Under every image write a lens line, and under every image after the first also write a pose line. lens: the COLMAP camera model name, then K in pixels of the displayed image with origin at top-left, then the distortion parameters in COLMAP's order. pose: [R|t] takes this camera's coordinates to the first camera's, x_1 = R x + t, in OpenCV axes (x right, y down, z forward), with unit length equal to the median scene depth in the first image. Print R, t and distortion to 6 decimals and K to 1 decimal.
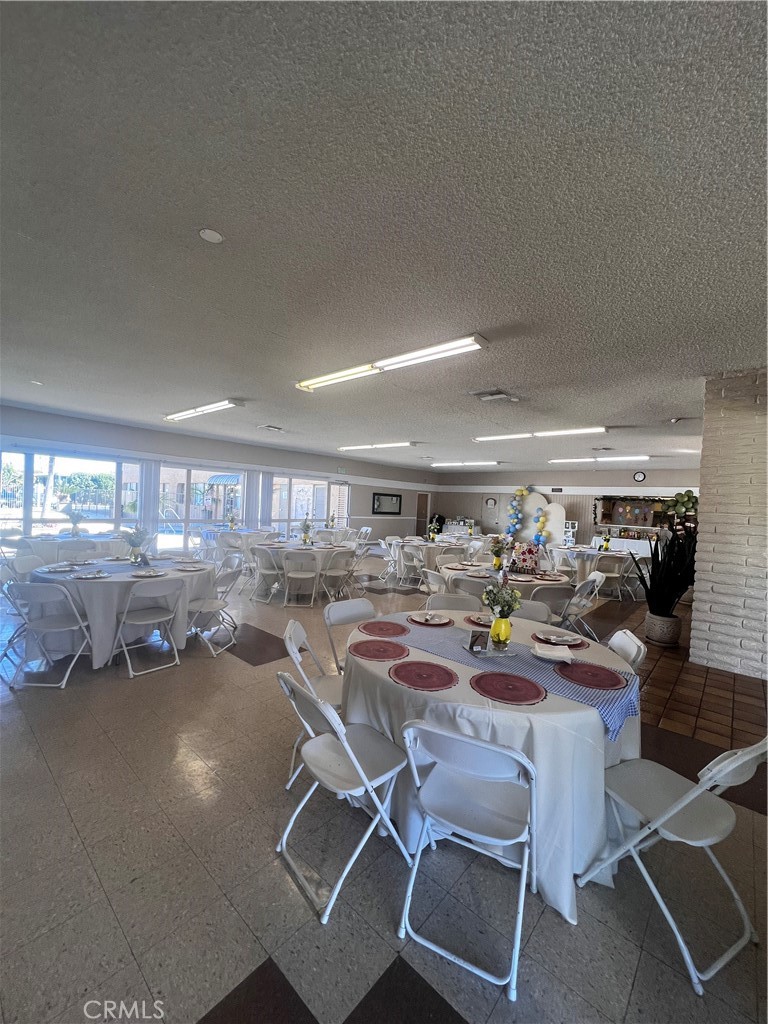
lens RADIAL K [[408.8, 0, 386.2], [0, 408.8, 512.5], [0, 0, 1]] dist [0.002613, -0.000017]
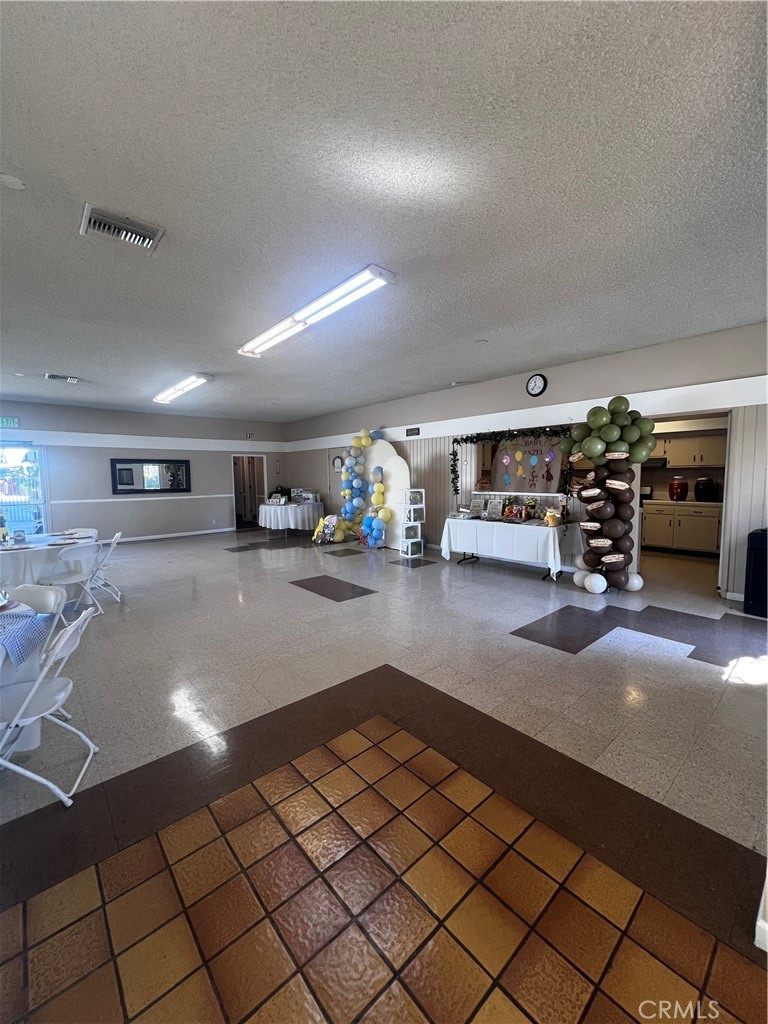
lens RADIAL K [[408.8, 0, 385.6], [0, 408.8, 509.9], [0, 0, 1]] dist [0.002613, -0.000017]
pose [[0.990401, -0.048158, -0.129566, 0.489369], [0.055883, 0.996828, 0.056661, 0.016695], [0.126426, -0.063357, 0.989951, 0.498280]]
